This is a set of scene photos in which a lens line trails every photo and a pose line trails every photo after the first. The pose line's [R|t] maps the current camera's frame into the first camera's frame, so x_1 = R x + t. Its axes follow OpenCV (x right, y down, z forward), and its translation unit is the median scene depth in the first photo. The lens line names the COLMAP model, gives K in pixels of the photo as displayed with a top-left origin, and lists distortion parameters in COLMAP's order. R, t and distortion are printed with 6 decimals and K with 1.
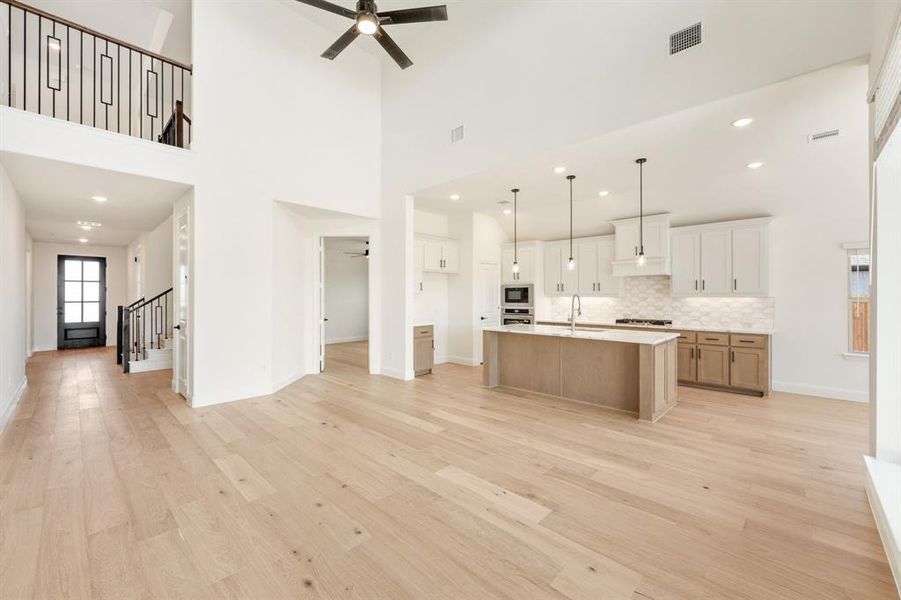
lens RADIAL K [[363.8, 0, 449.8], [0, 363.8, 294.5], [0, 0, 1]] dist [0.002428, -0.000207]
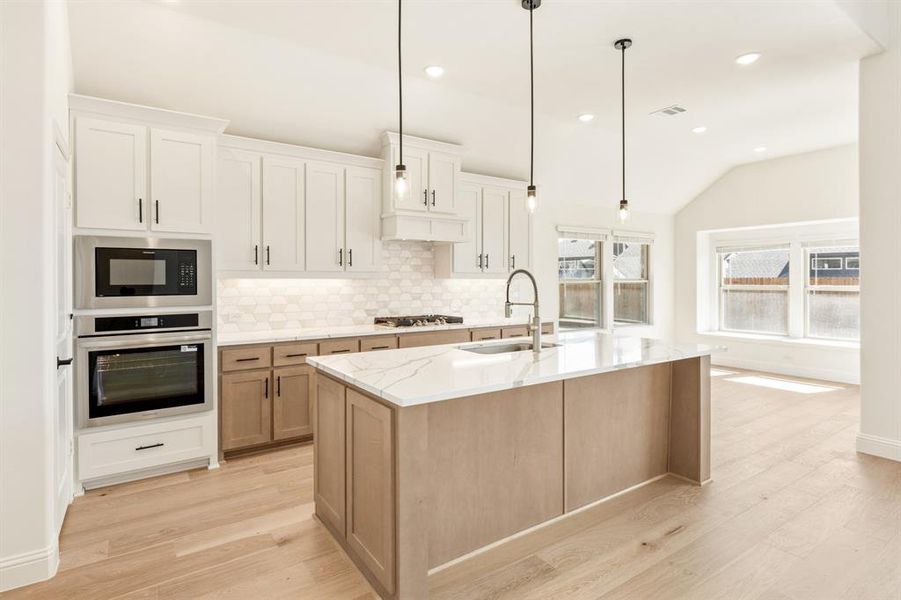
lens RADIAL K [[468.0, 0, 443.7], [0, 468.0, 280.5], [0, 0, 1]] dist [0.000761, -0.000292]
pose [[0.211577, 0.001214, 0.977361, -0.195266], [-0.002125, 0.999997, -0.000782, 0.010983], [-0.977359, -0.001911, 0.211579, 0.798888]]
